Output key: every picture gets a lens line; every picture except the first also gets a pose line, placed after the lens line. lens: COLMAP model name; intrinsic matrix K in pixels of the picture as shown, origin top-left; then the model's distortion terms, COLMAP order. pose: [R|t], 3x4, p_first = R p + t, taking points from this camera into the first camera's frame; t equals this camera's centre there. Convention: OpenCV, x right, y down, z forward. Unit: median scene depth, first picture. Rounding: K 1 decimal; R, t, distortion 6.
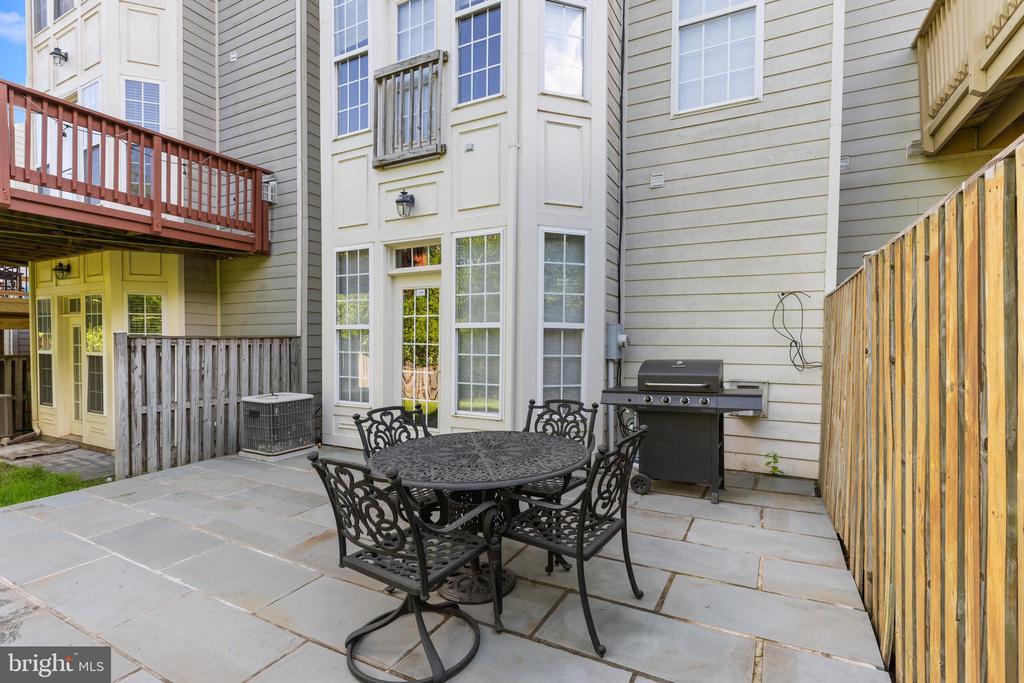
lens RADIAL K [[470.9, 0, 521.2], [0, 470.9, 357.1], [0, 0, 1]] dist [0.000188, -0.000133]
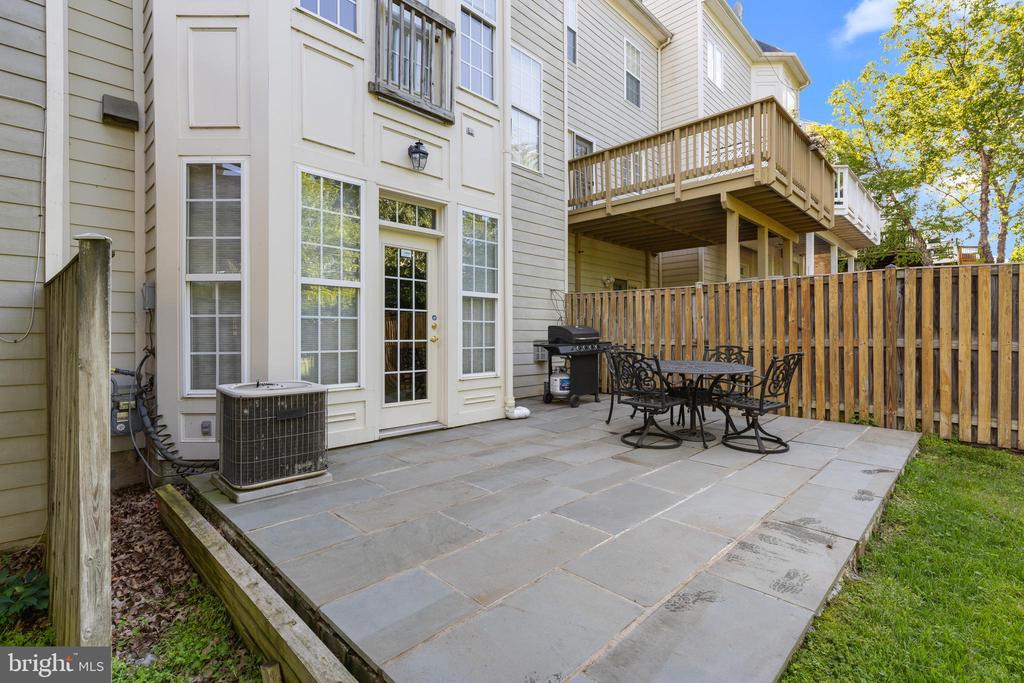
lens RADIAL K [[465.9, 0, 499.1], [0, 465.9, 337.4], [0, 0, 1]] dist [0.000476, -0.000013]
pose [[0.320854, -0.010655, 0.947069, -1.062247], [0.030328, 0.999540, 0.000971, 0.031654], [-0.946643, 0.028411, 0.321029, 0.572235]]
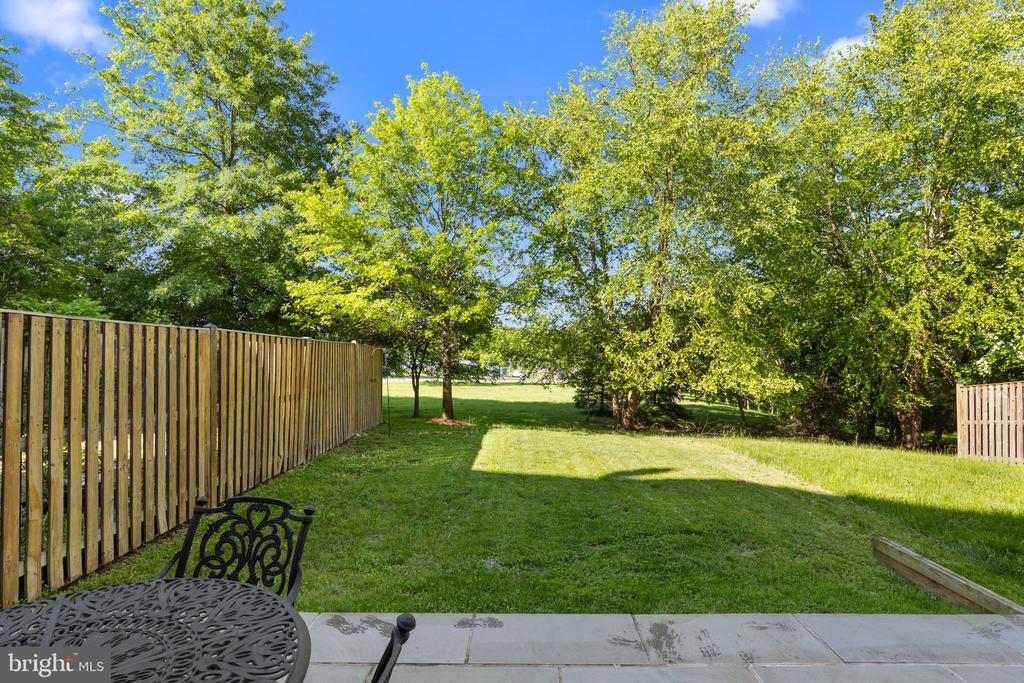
lens RADIAL K [[481.4, 0, 522.7], [0, 481.4, 341.6], [0, 0, 1]] dist [-0.001045, -0.000525]
pose [[-0.898102, 0.005648, -0.439751, -0.163996], [-0.006766, 0.999622, 0.026659, -0.067301], [0.439735, 0.026918, -0.897724, 0.802649]]
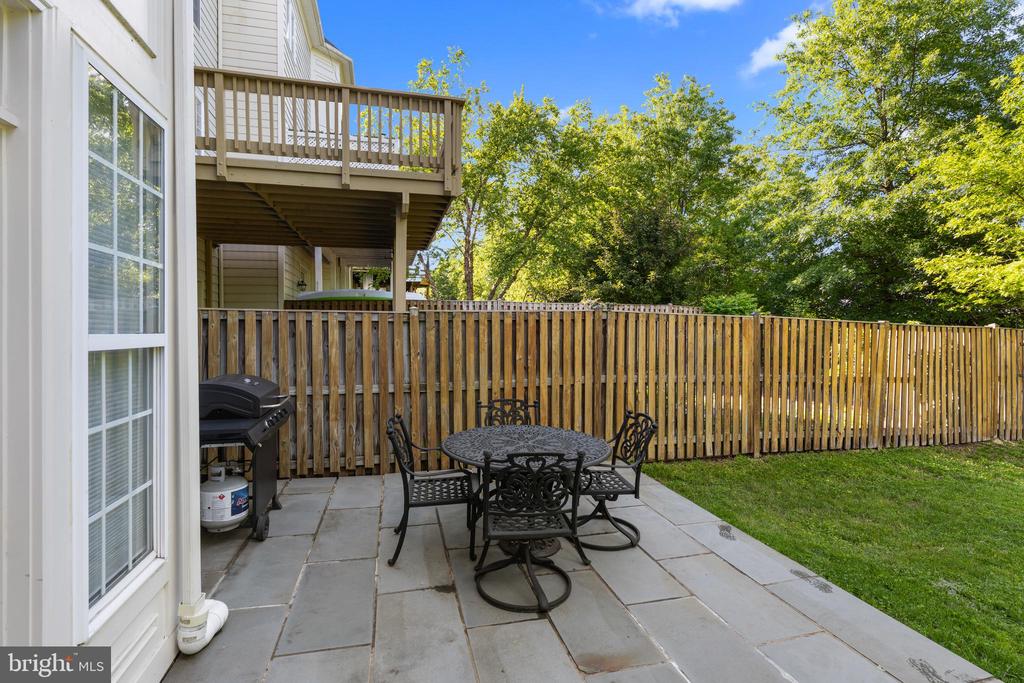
lens RADIAL K [[480.1, 0, 511.2], [0, 480.1, 330.3], [0, 0, 1]] dist [0.000034, 0.000031]
pose [[-0.659394, 0.000677, 0.751798, -0.541509], [0.027661, 0.999344, 0.023360, -0.073042], [-0.751289, 0.036199, -0.658980, 0.962775]]
